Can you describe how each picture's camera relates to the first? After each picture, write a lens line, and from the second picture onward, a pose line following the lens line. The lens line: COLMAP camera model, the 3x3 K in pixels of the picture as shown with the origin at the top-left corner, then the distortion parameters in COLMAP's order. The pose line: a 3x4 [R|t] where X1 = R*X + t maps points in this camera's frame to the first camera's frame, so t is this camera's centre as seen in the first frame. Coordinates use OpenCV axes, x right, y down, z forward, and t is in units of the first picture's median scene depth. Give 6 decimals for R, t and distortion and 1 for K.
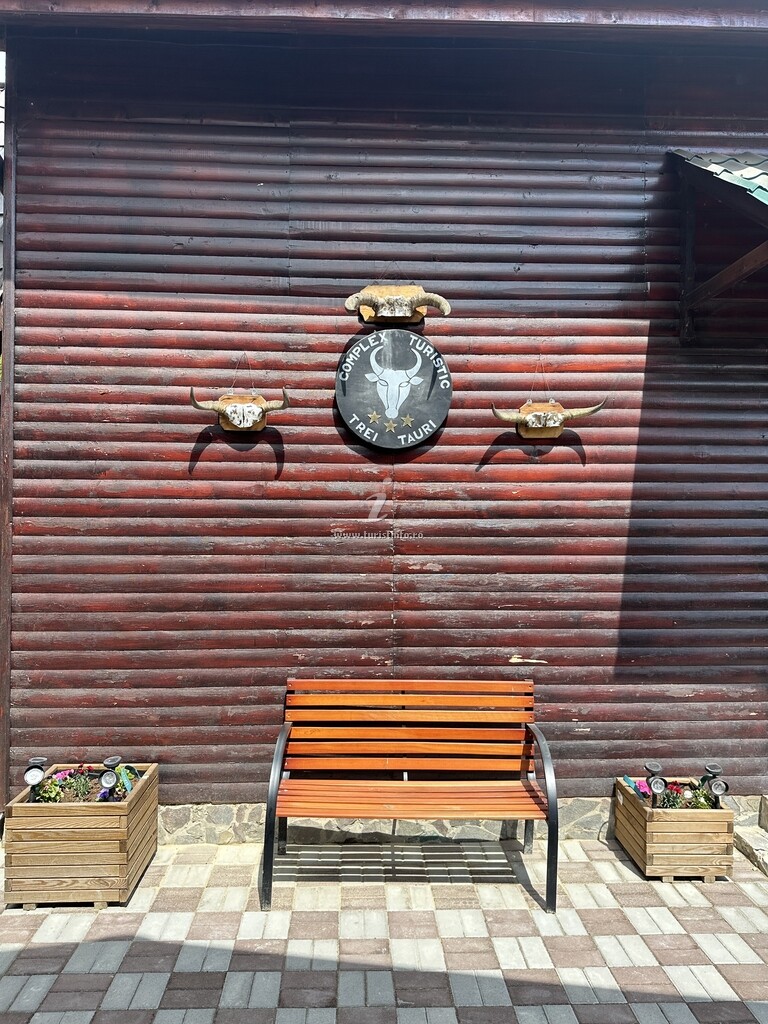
lens RADIAL K [[722.0, 0, 384.0], [0, 722.0, 512.0], [0, 0, 1]] dist [0.078902, -0.089335]
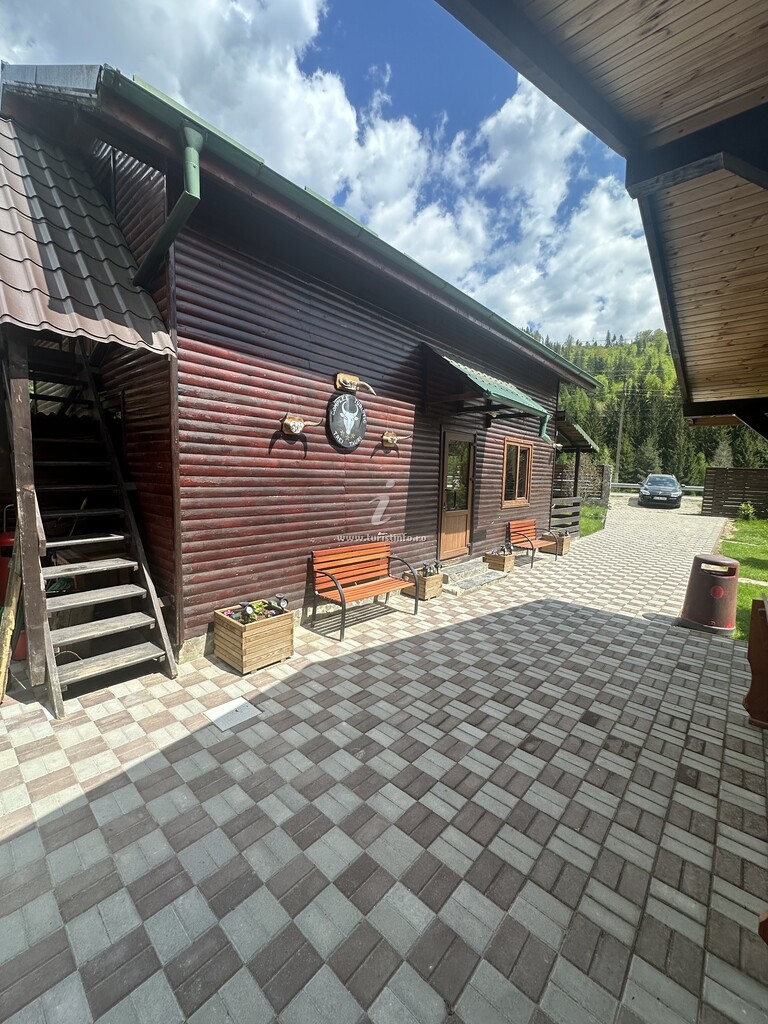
lens RADIAL K [[405.6, 0, 384.0], [0, 405.6, 512.0], [0, 0, 1]] dist [0.000073, 0.000082]
pose [[0.697903, -0.052839, 0.714241, -0.840646], [-0.032345, 0.993932, 0.105135, -0.024141], [-0.715462, -0.096476, 0.691959, 0.008829]]
